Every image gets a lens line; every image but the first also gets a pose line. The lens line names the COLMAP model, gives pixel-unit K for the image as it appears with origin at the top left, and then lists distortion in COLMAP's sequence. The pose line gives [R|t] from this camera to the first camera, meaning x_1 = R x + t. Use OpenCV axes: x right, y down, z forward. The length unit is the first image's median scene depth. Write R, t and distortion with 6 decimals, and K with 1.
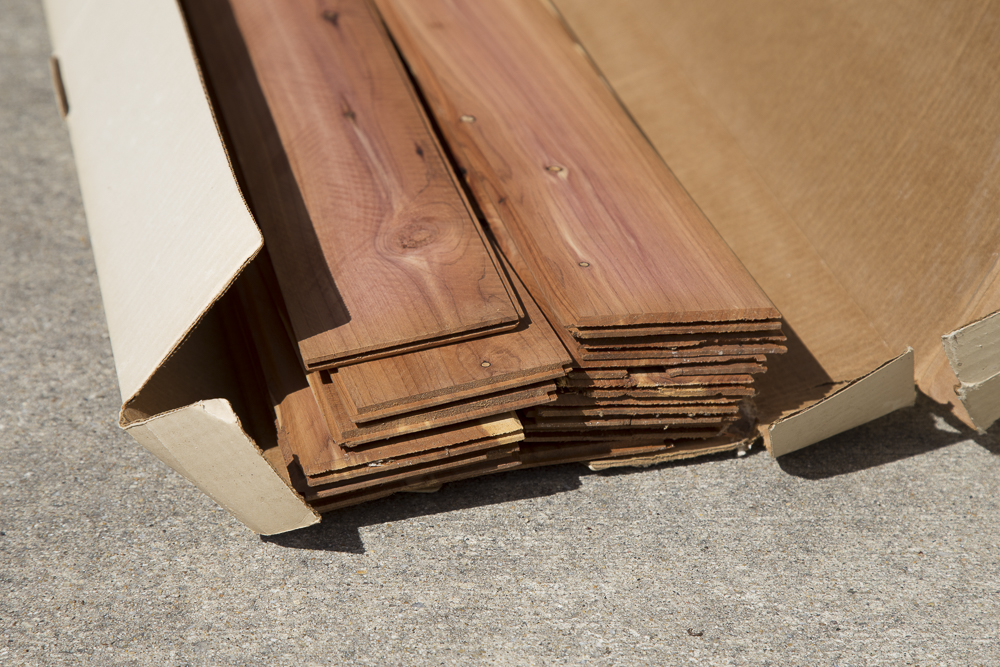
lens RADIAL K [[2954.6, 0, 500.5], [0, 2954.6, 333.4], [0, 0, 1]] dist [0.496678, 0.000000]
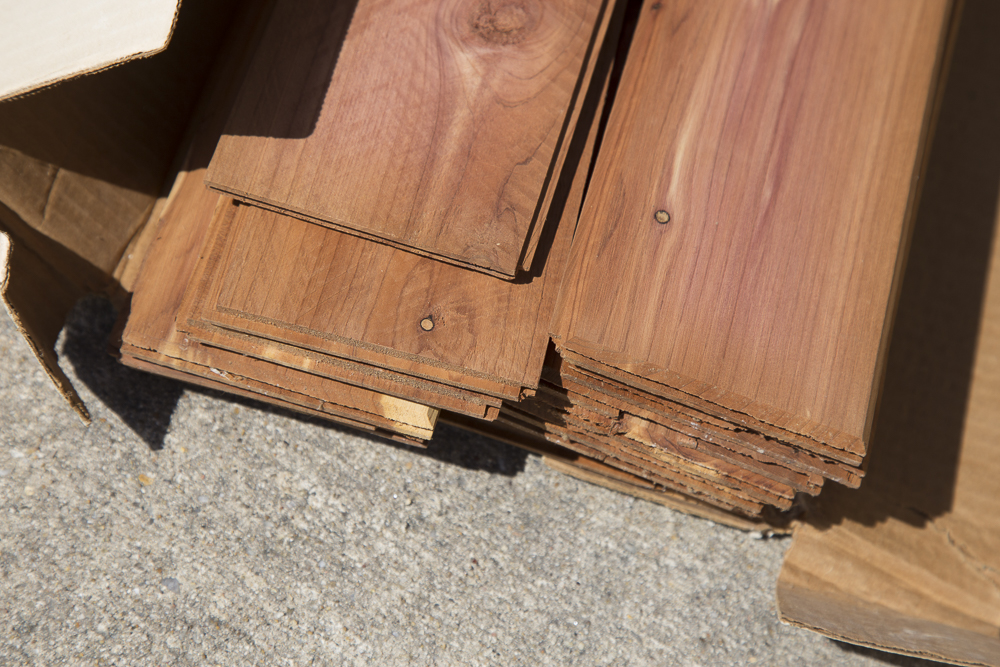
lens RADIAL K [[2954.6, 0, 499.4], [0, 2954.6, 333.2], [0, 0, 1]] dist [0.496678, 0.000000]
pose [[0.861248, 0.502027, -0.078867, 0.063678], [-0.414742, 0.784053, 0.461790, -0.306214], [0.293667, -0.365006, 0.883476, 0.402161]]
